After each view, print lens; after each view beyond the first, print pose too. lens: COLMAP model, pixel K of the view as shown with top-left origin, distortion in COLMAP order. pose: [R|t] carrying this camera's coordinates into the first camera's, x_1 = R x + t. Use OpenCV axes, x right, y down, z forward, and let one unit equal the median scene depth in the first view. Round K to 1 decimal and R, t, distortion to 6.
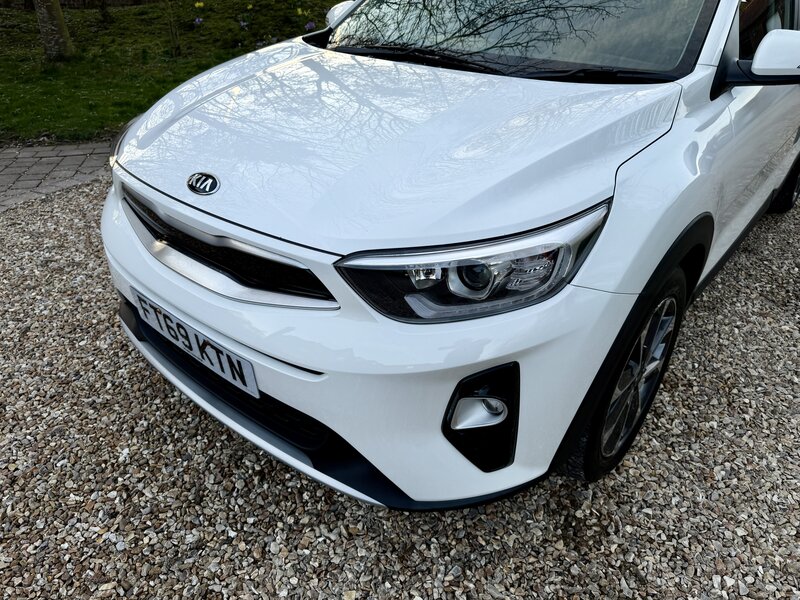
lens RADIAL K [[561.2, 0, 404.2], [0, 561.2, 299.3], [0, 0, 1]] dist [0.039241, -0.042983]
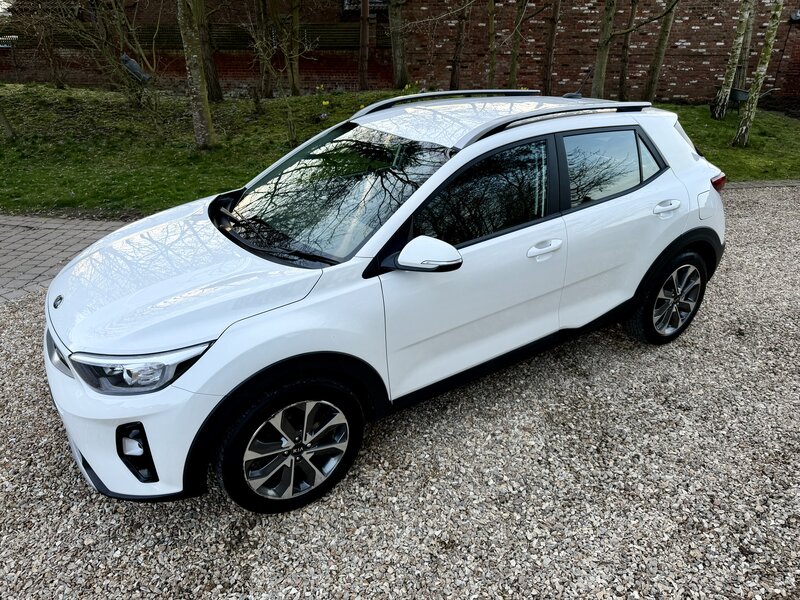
lens RADIAL K [[561.2, 0, 404.2], [0, 561.2, 299.3], [0, 0, 1]] dist [0.039241, -0.042983]
pose [[0.954305, 0.113878, -0.276286, 1.210554], [-0.139433, 0.987416, -0.074619, -0.219912], [0.264312, 0.109732, 0.958174, -0.498625]]
